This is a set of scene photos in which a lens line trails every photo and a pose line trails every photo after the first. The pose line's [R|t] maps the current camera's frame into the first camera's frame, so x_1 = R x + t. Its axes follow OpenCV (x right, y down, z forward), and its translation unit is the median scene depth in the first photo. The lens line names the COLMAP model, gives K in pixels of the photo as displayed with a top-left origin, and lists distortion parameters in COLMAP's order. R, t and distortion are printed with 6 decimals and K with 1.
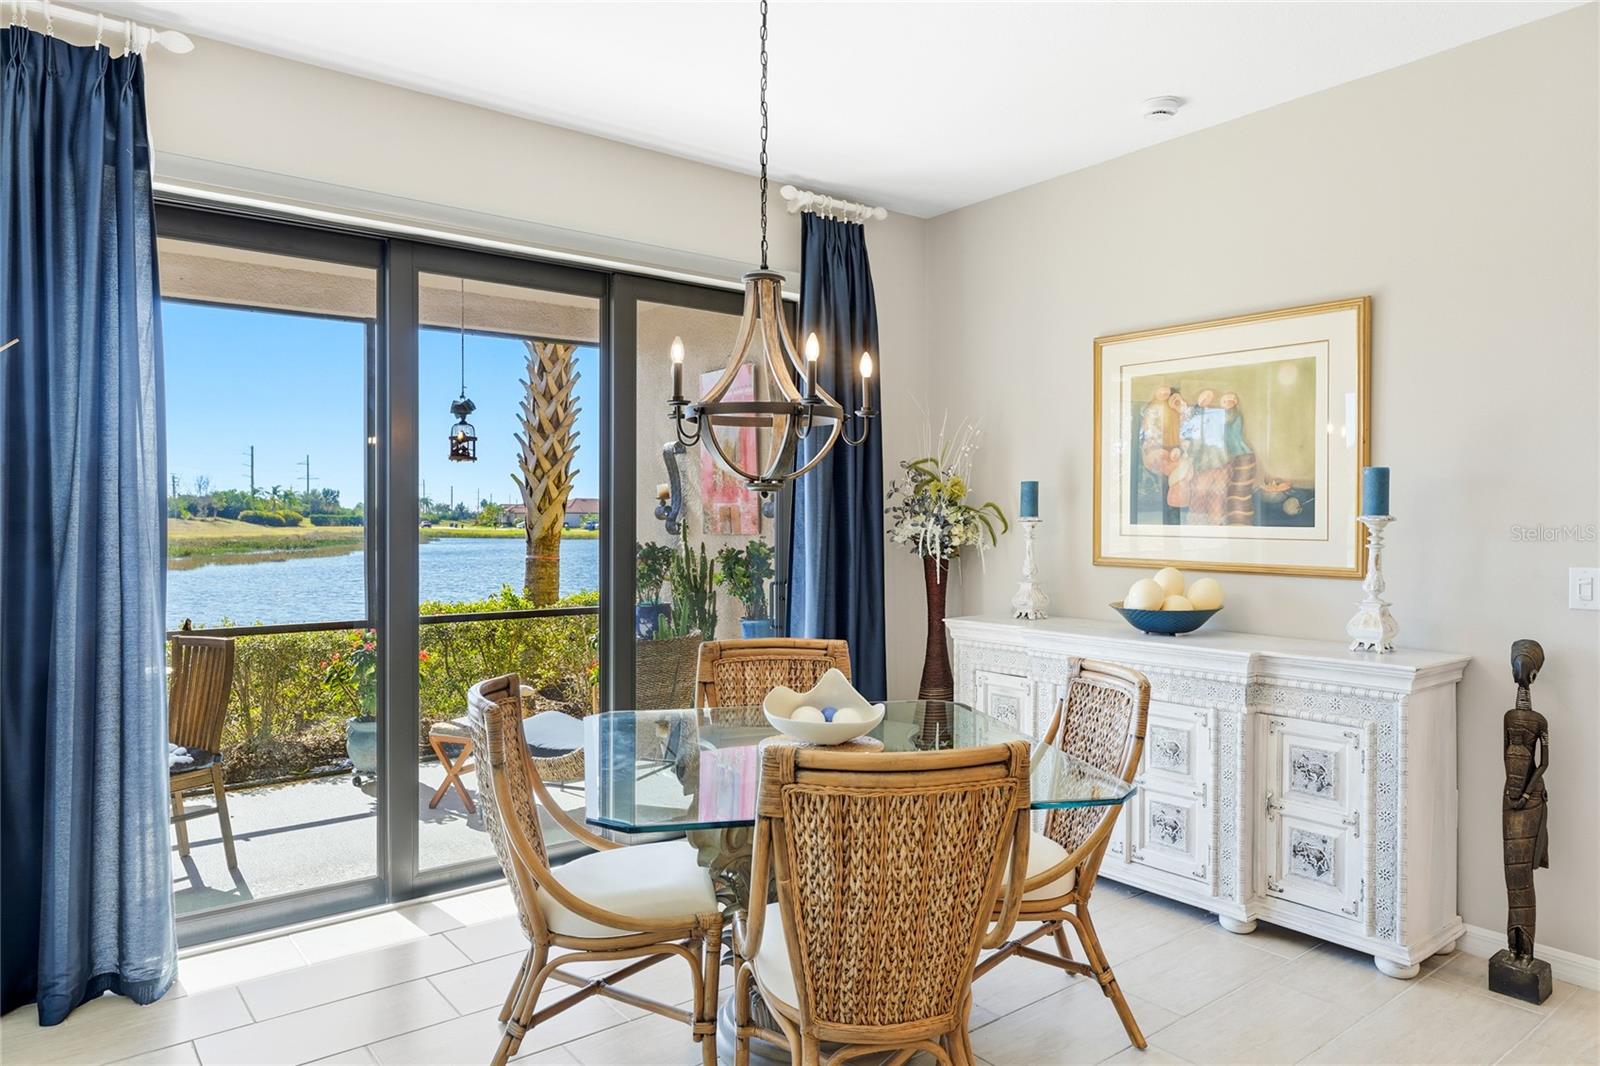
lens RADIAL K [[1037.9, 0, 797.7], [0, 1037.9, 522.1], [0, 0, 1]] dist [-0.023720, 0.000448]
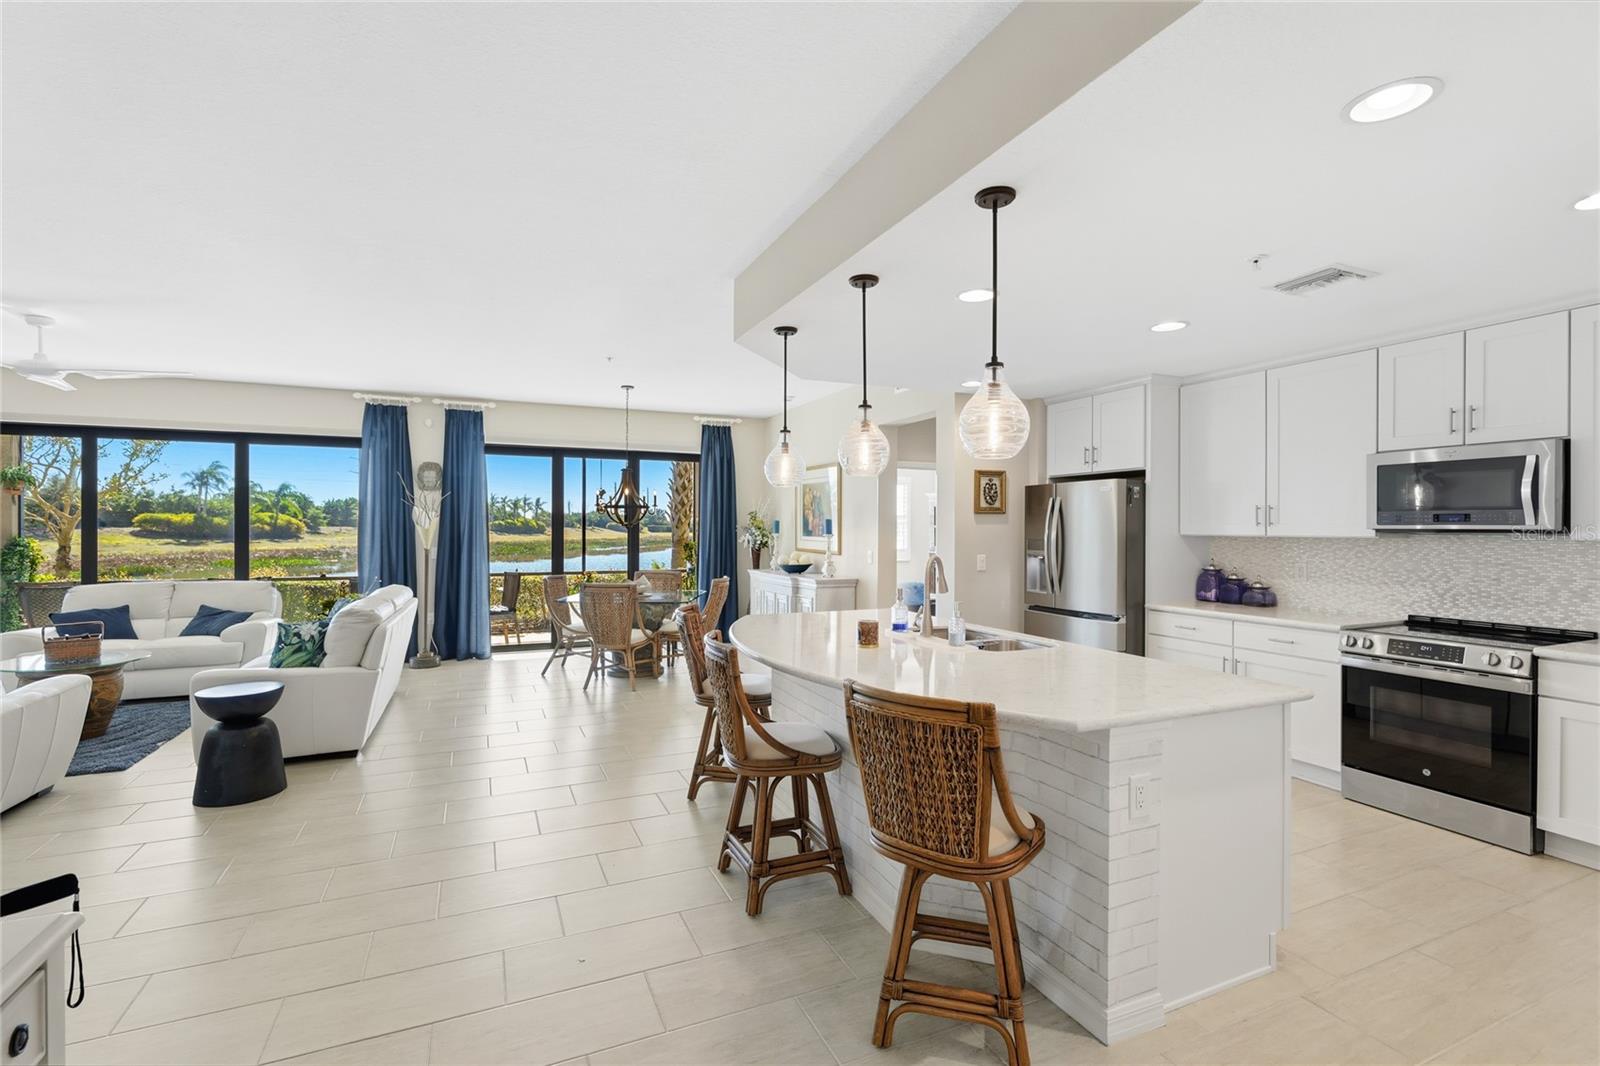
lens RADIAL K [[716.1, 0, 809.4], [0, 716.1, 530.1], [0, 0, 1]] dist [-0.001195, -0.000106]
pose [[0.973732, 0.001101, -0.227693, 0.725148], [-0.000899, 0.999999, 0.000992, -0.013571], [0.227694, -0.000761, 0.973732, -0.827723]]
